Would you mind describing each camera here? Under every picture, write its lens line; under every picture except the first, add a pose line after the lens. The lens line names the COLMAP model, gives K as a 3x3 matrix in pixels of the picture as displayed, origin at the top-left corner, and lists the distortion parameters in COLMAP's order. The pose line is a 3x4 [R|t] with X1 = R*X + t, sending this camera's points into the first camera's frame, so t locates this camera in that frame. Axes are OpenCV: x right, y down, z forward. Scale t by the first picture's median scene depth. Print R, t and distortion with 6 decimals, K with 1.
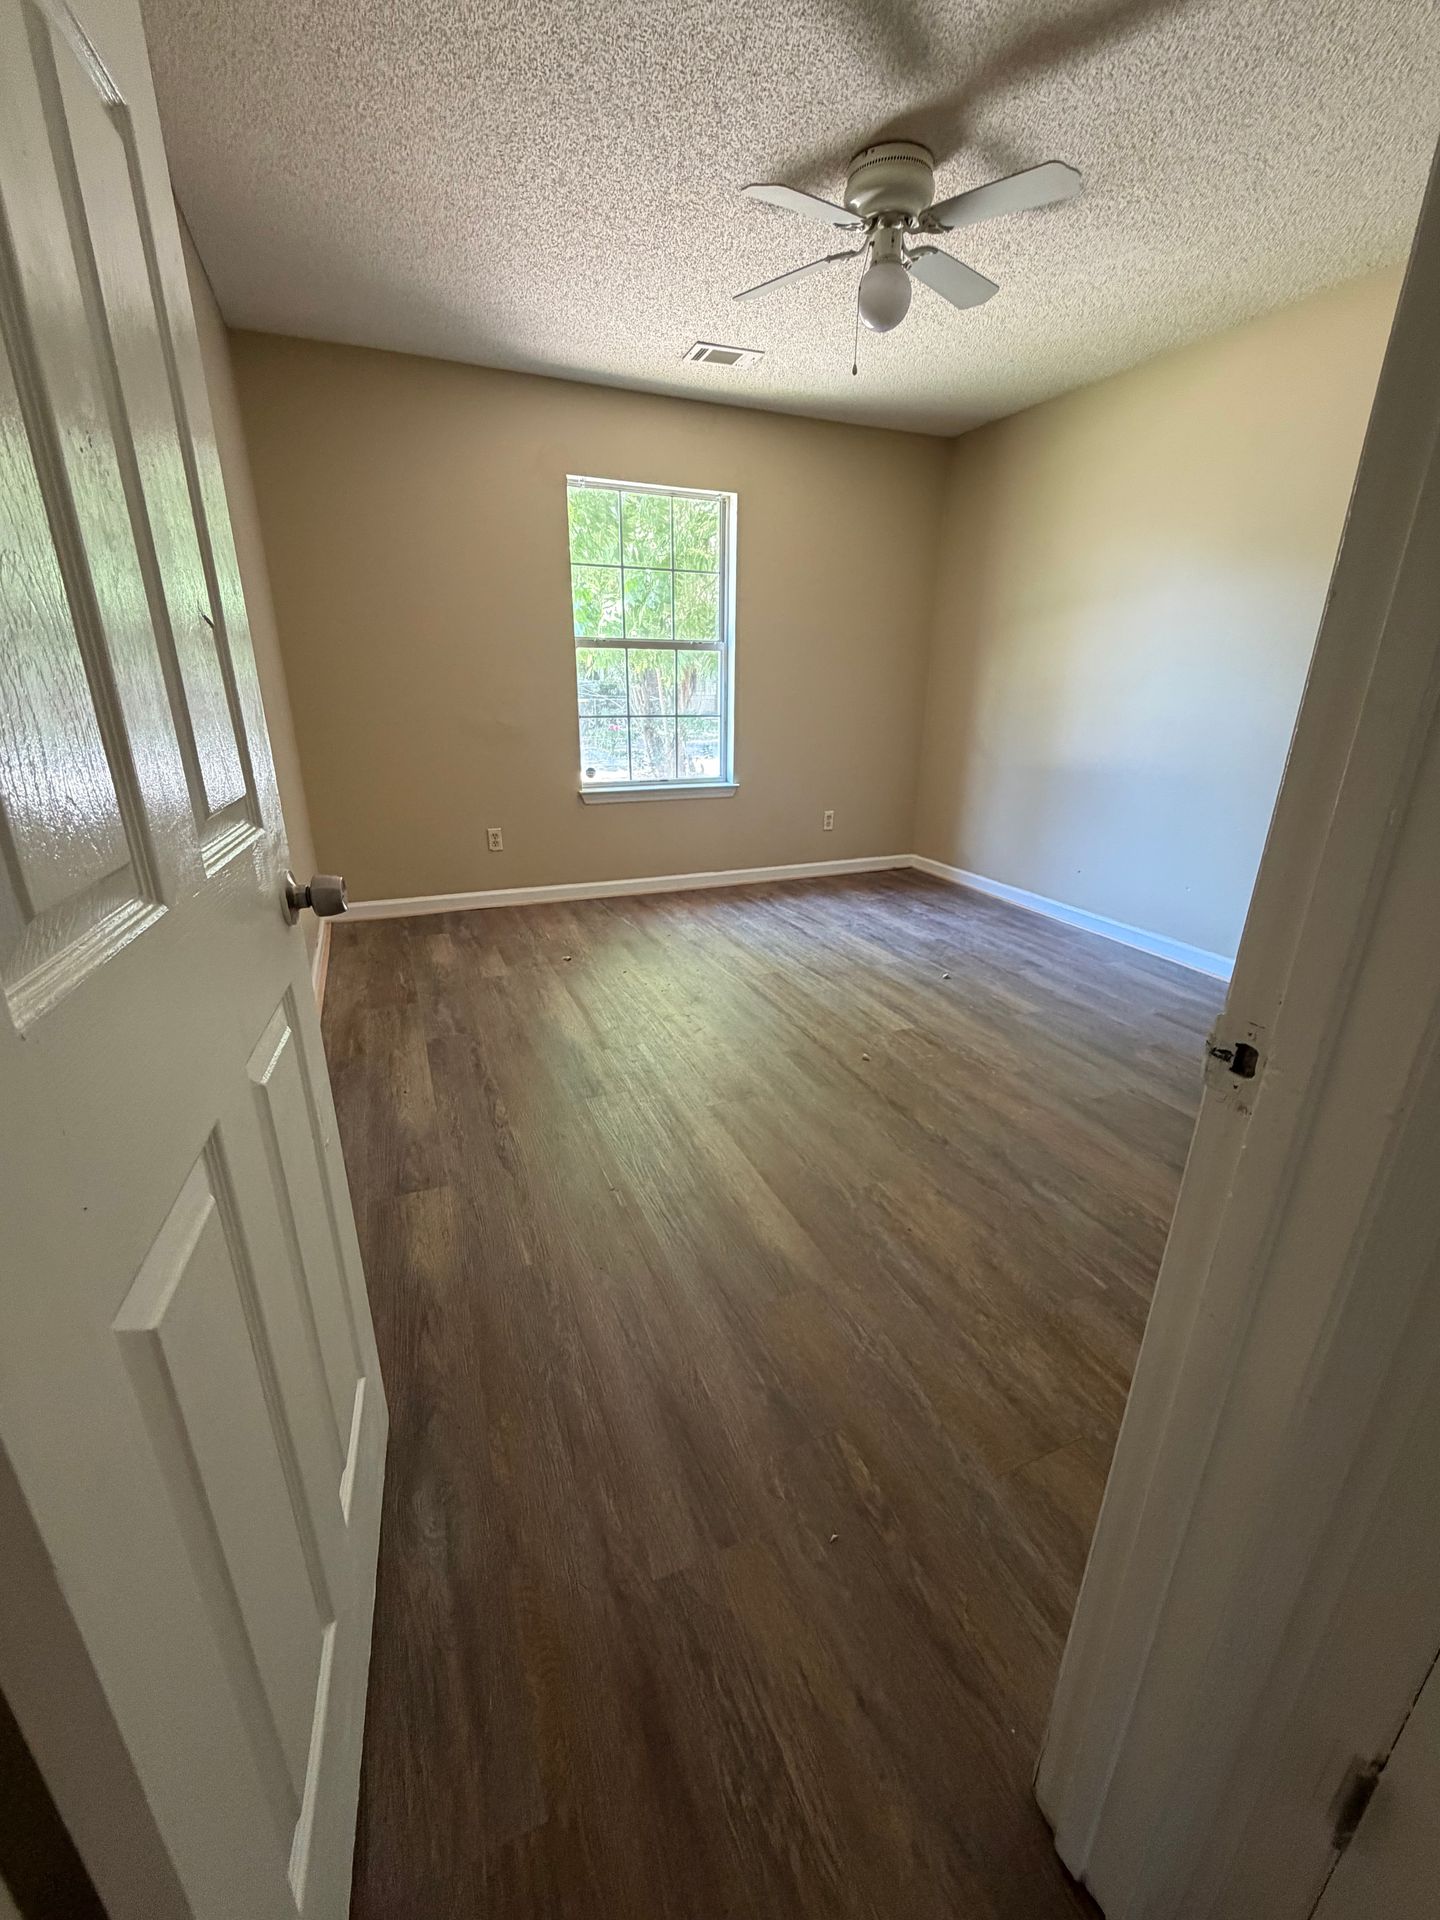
lens RADIAL K [[767.2, 0, 720.0], [0, 767.2, 960.0], [0, 0, 1]] dist [0.000552, 0.000062]
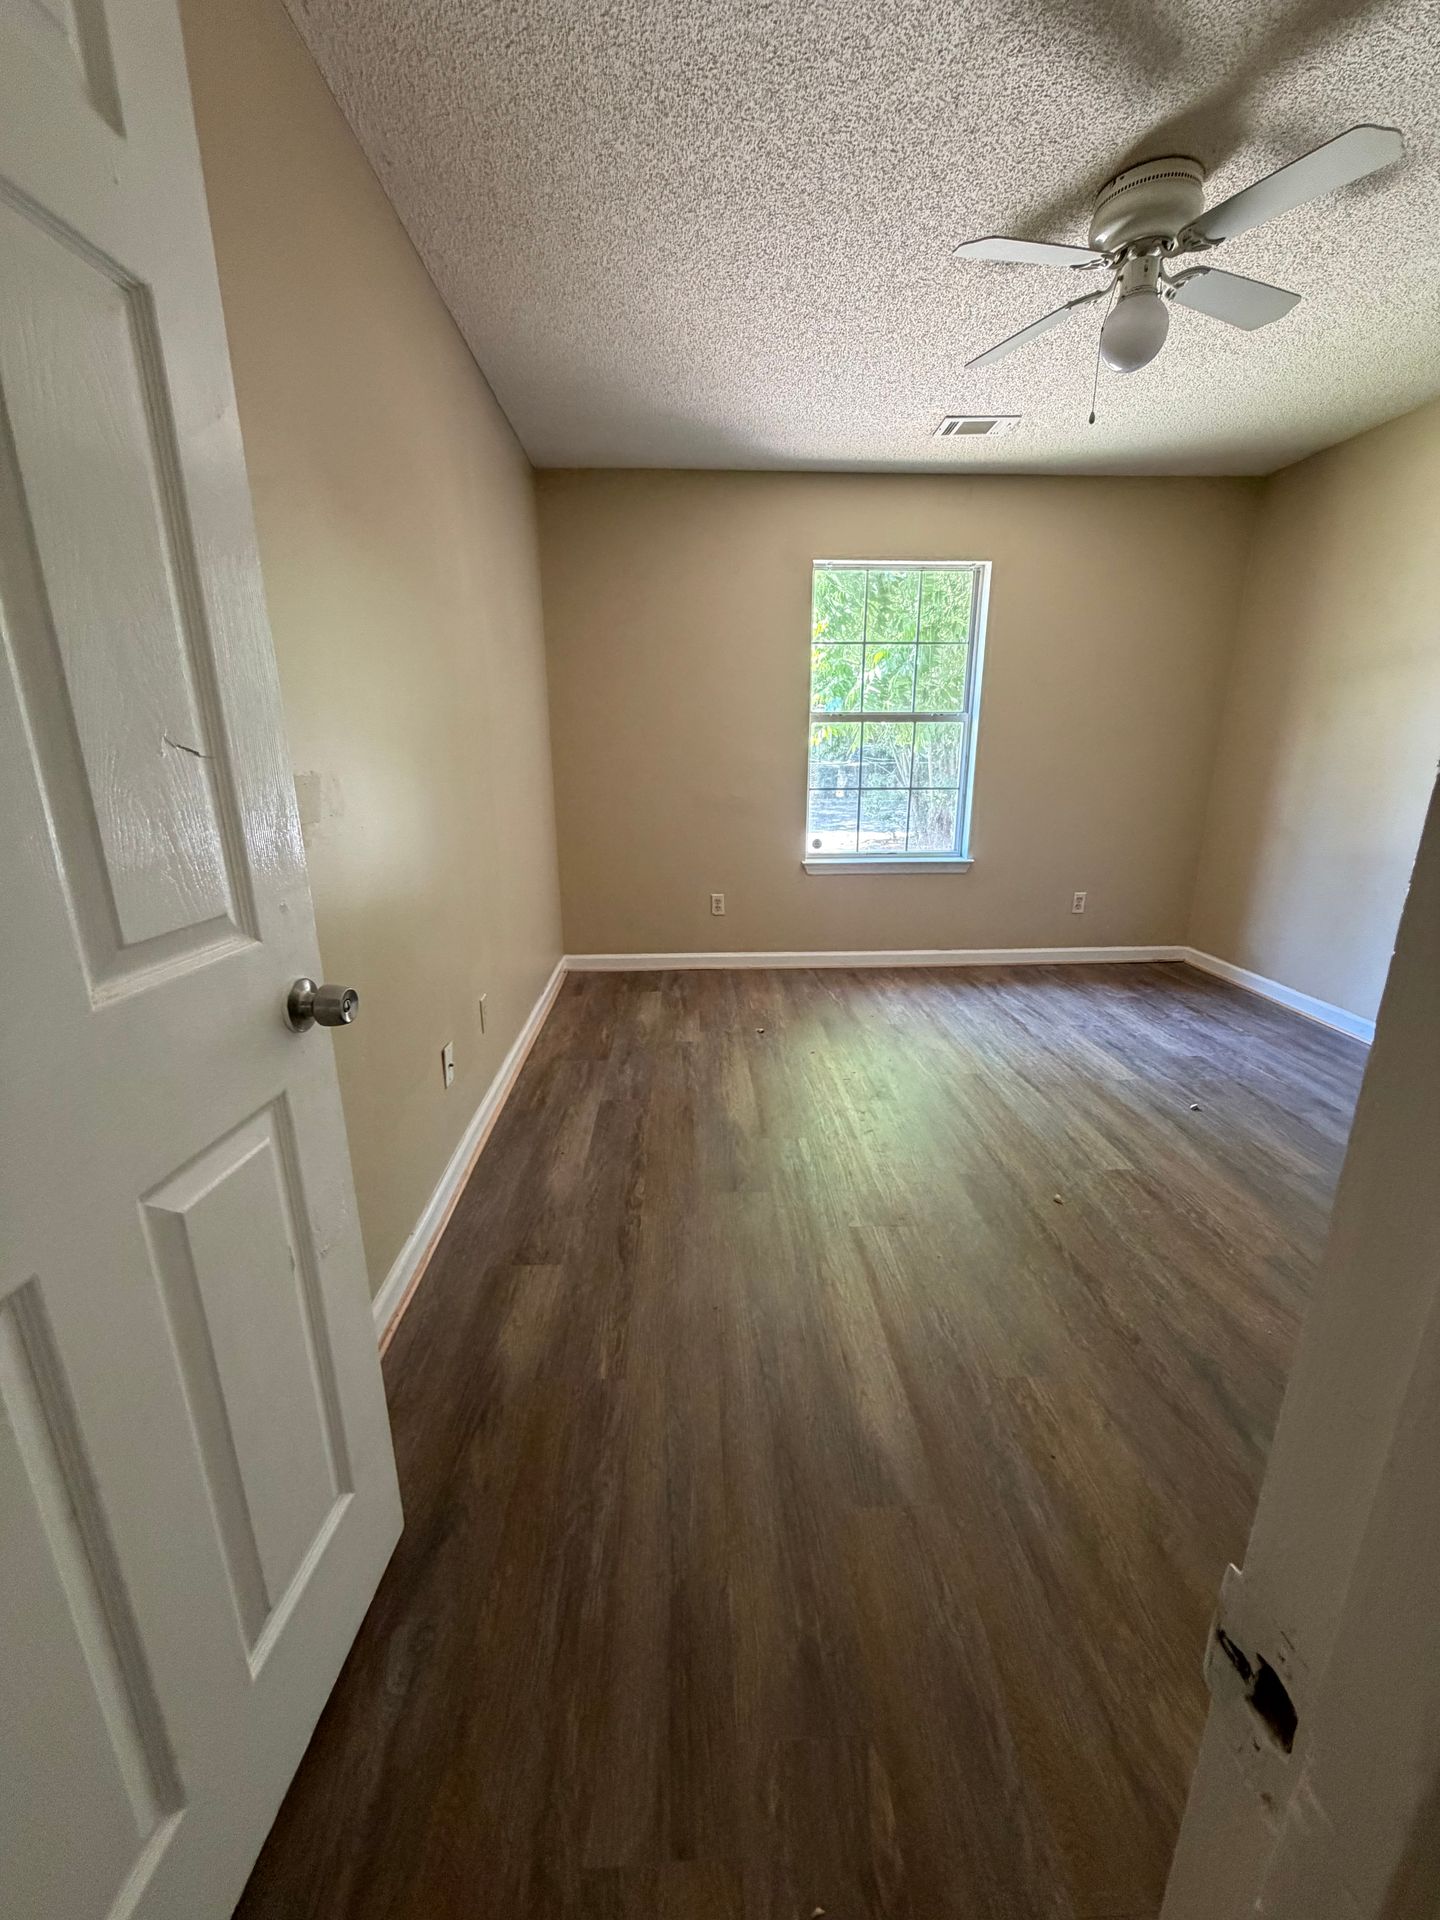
lens RADIAL K [[753.0, 0, 720.0], [0, 753.0, 960.0], [0, 0, 1]] dist [-0.000584, 0.000307]
pose [[0.939680, 0.082213, -0.332029, 0.078988], [-0.105888, 0.992920, -0.053820, -0.041081], [0.325253, 0.085732, 0.941733, 0.069961]]
